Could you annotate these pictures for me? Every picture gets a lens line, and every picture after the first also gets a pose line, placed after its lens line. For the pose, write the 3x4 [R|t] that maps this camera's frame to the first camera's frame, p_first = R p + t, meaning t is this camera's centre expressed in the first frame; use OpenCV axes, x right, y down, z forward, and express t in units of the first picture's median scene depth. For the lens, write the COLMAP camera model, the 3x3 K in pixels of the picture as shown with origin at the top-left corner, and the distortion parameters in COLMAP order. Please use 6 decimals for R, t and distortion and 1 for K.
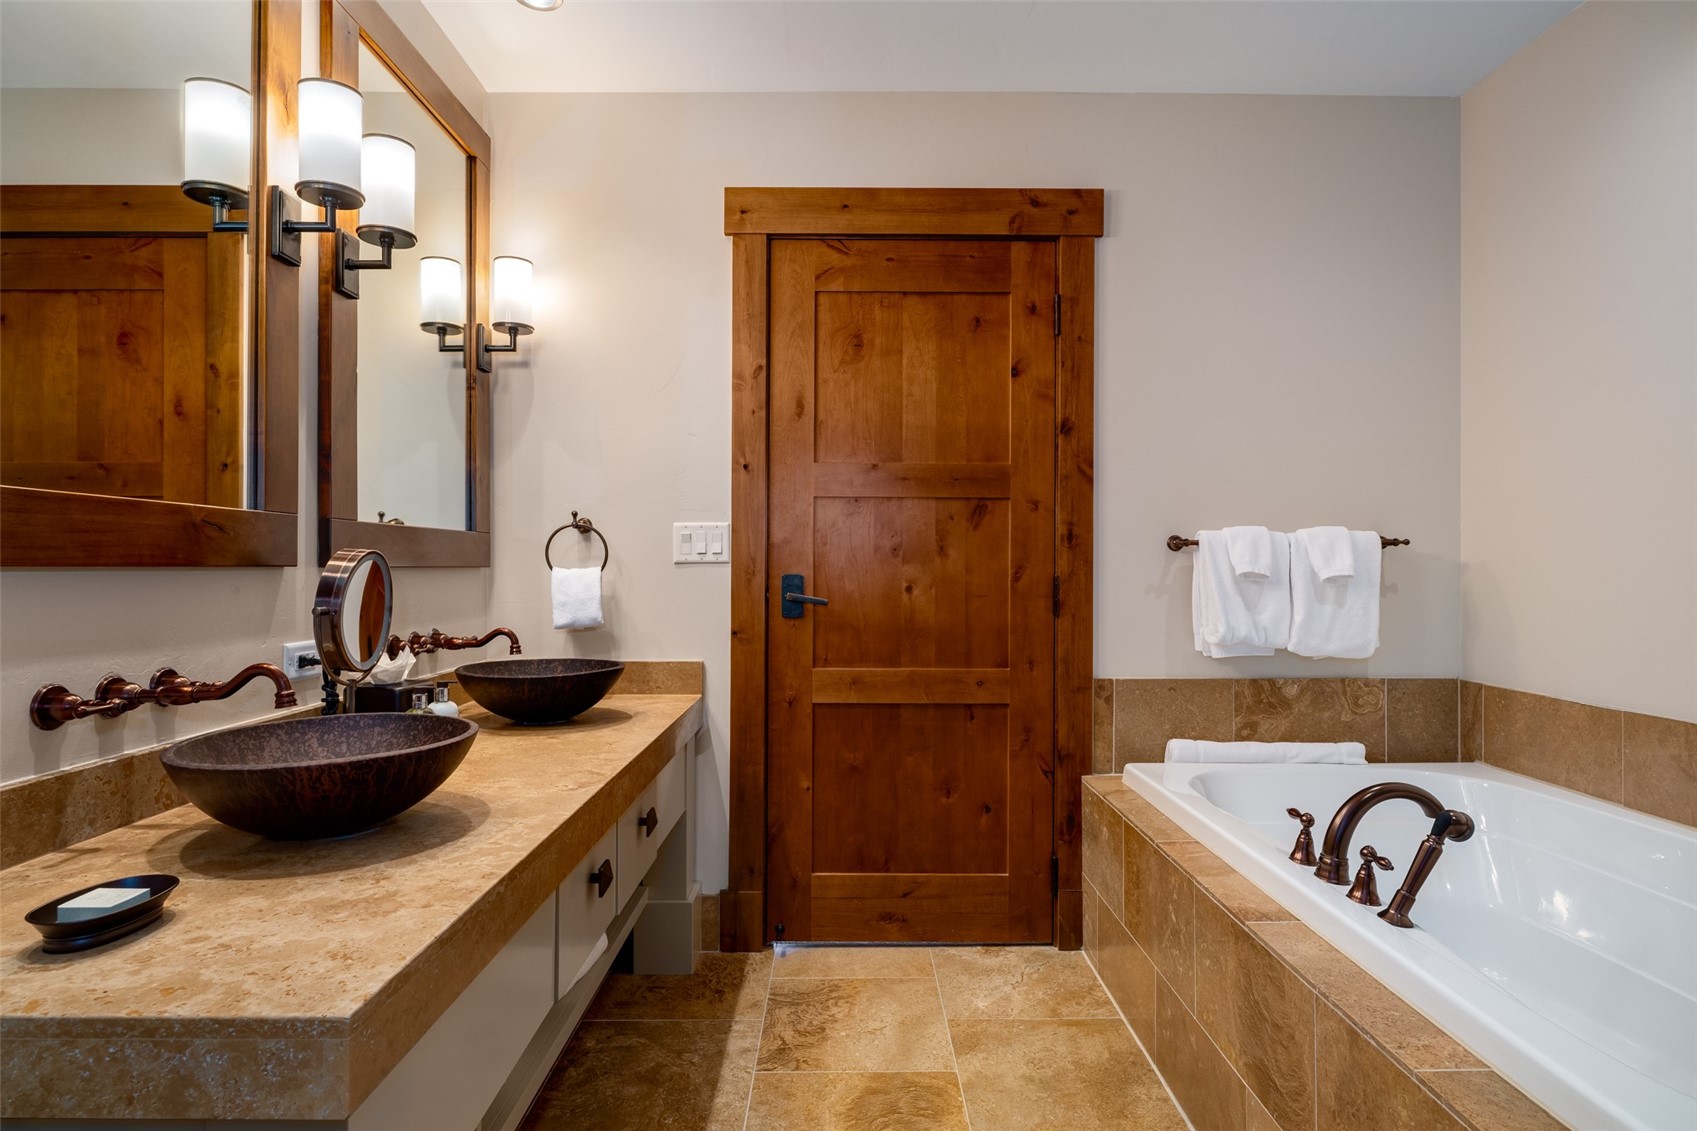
lens RADIAL K [[889.6, 0, 848.5], [0, 889.6, 565.5], [0, 0, 1]] dist [-0.000647, 0.000141]
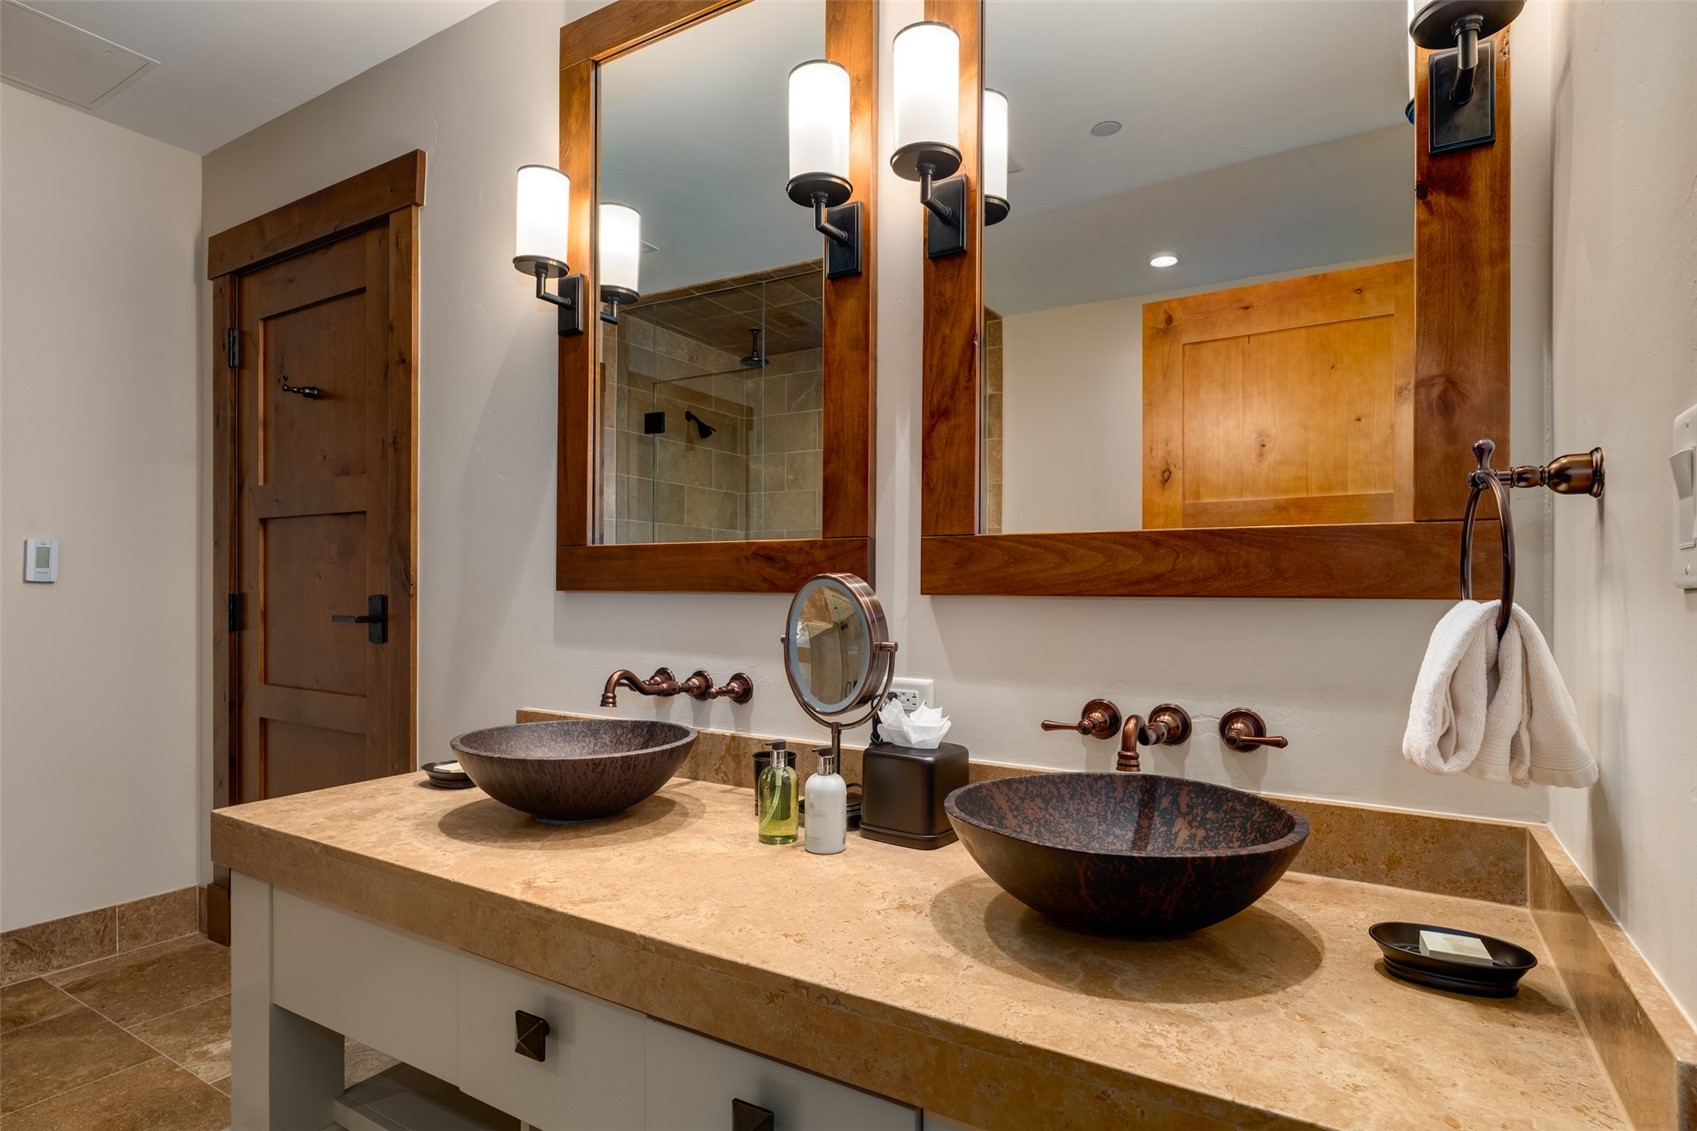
lens RADIAL K [[889.6, 0, 848.5], [0, 889.6, 565.5], [0, 0, 1]] dist [-0.000647, 0.000141]
pose [[-0.521891, -0.024915, -0.852648, 0.265626], [-0.007259, 0.999667, -0.024768, -0.008094], [0.852982, -0.006737, -0.521898, 2.075617]]
